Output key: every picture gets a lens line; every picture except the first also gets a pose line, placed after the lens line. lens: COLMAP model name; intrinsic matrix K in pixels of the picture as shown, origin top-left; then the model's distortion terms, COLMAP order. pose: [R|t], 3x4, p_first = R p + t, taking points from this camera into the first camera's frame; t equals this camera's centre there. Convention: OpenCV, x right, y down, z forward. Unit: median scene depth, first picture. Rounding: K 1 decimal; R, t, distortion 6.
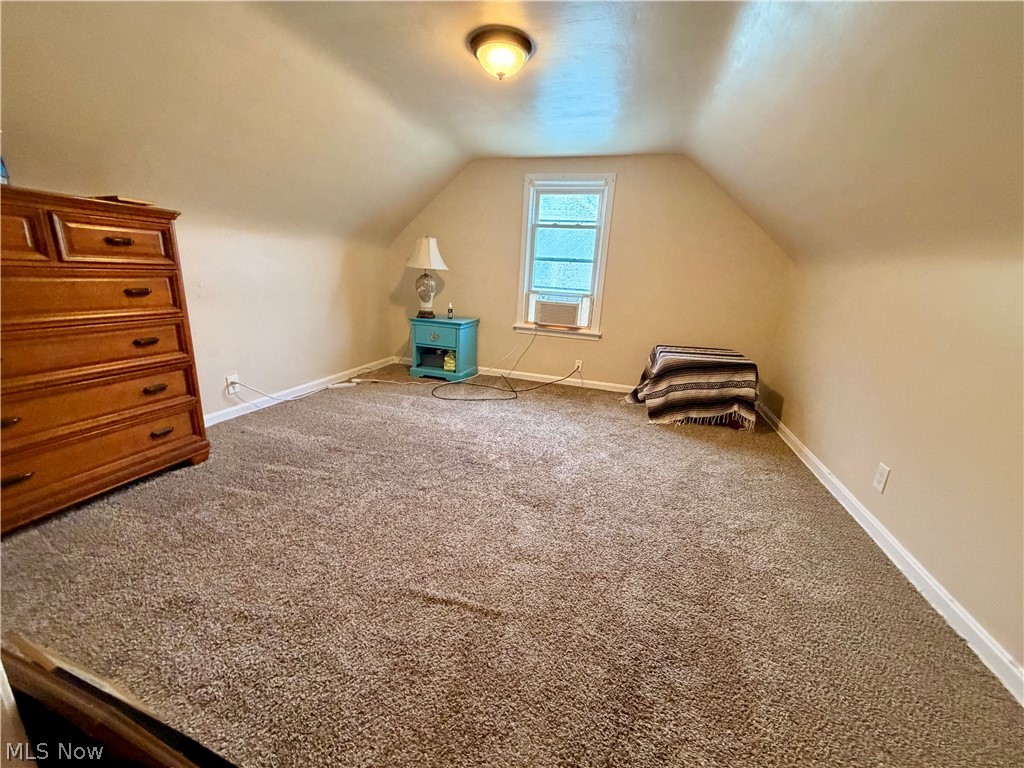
lens RADIAL K [[410.0, 0, 510.1], [0, 410.0, 384.5], [0, 0, 1]] dist [0.002473, 0.000082]
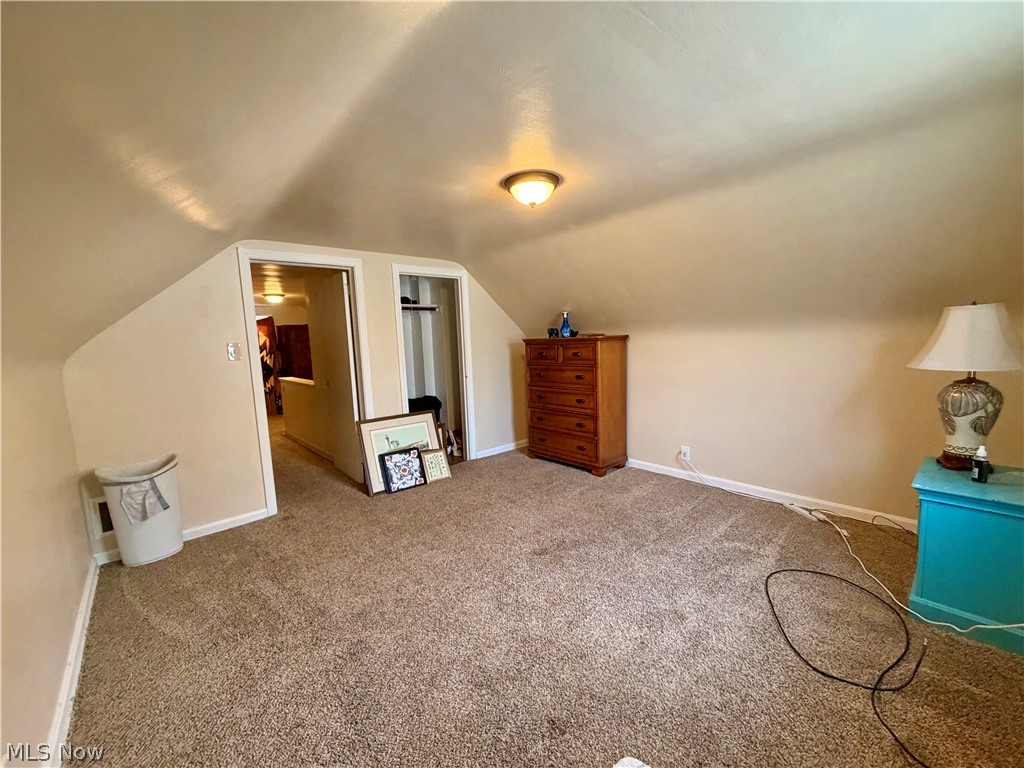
lens RADIAL K [[410.0, 0, 510.1], [0, 410.0, 384.5], [0, 0, 1]] dist [0.002473, 0.000082]
pose [[-0.516605, 0.059748, -0.854137, 0.653715], [-0.218643, 0.955285, 0.199065, -0.328365], [0.827837, 0.289589, -0.480442, 1.074471]]
